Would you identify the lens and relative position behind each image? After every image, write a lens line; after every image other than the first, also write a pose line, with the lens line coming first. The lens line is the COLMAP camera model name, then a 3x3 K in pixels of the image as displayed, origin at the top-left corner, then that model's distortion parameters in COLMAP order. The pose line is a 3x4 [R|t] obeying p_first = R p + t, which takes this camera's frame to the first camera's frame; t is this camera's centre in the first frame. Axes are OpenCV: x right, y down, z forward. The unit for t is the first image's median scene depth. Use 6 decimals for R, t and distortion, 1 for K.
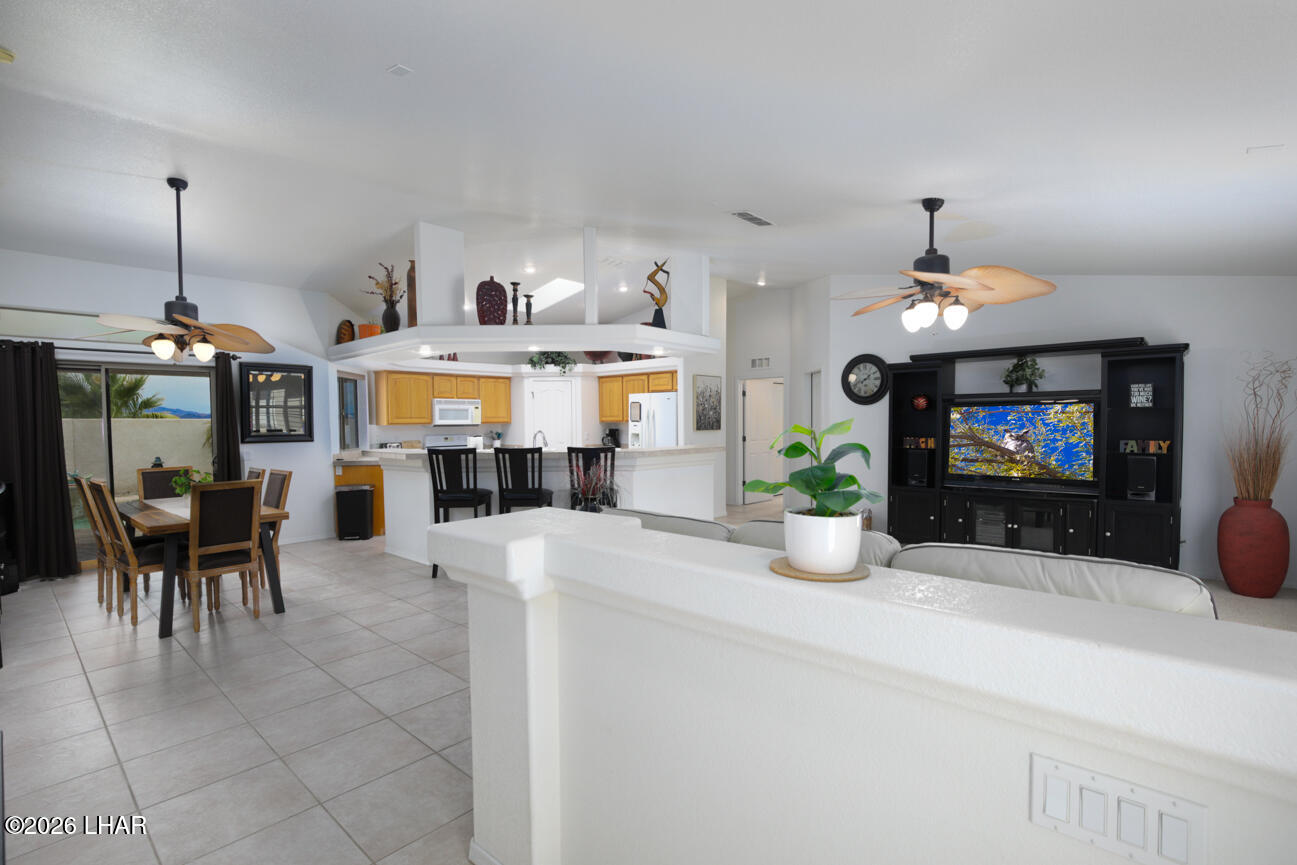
lens RADIAL K [[598.0, 0, 647.8], [0, 598.0, 435.2], [0, 0, 1]] dist [0.002975, 0.000171]
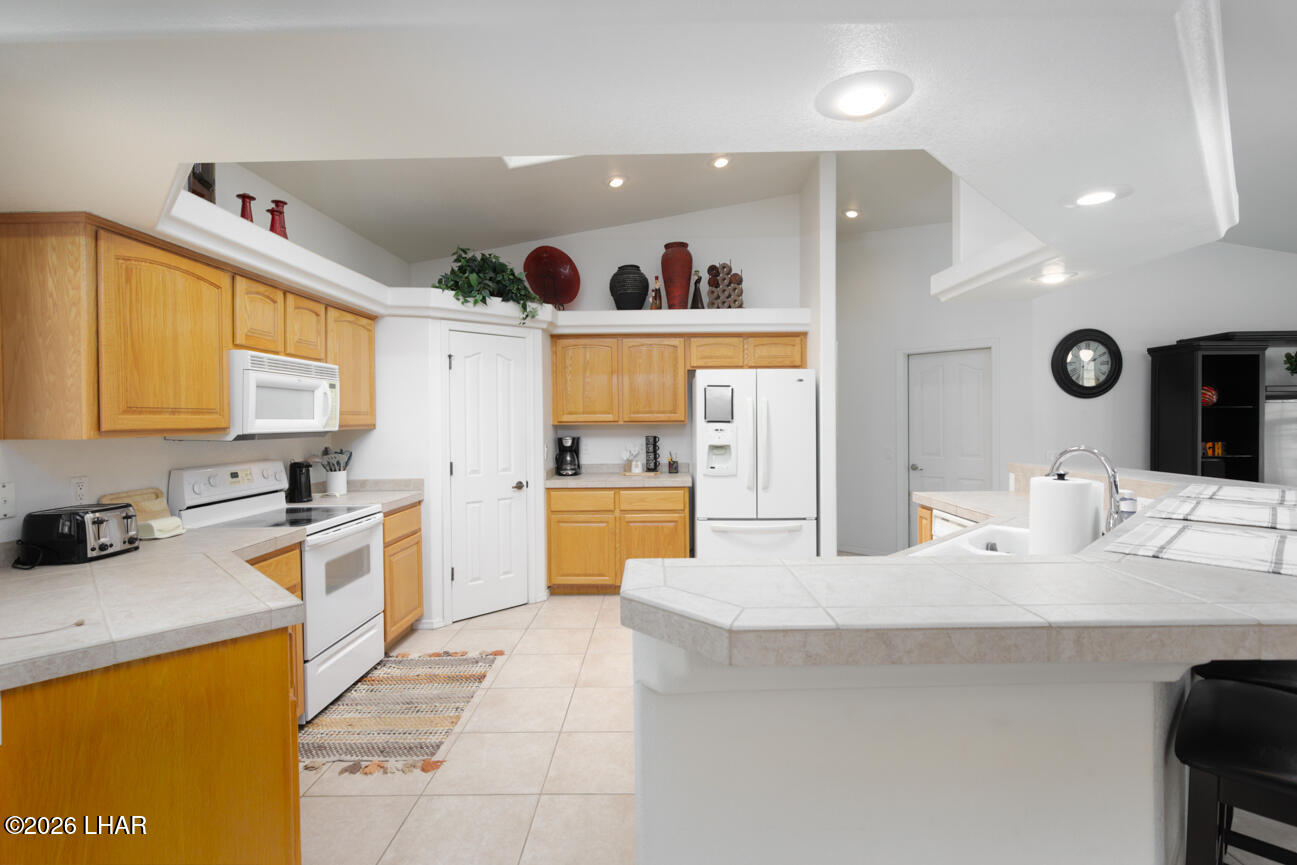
lens RADIAL K [[598.0, 0, 650.7], [0, 598.0, 427.3], [0, 0, 1]] dist [0.002975, 0.000171]
pose [[0.750867, -0.007666, 0.660408, -0.402128], [0.017791, 0.999805, -0.008622, -0.014392], [-0.660213, 0.018223, 0.750857, 0.625477]]
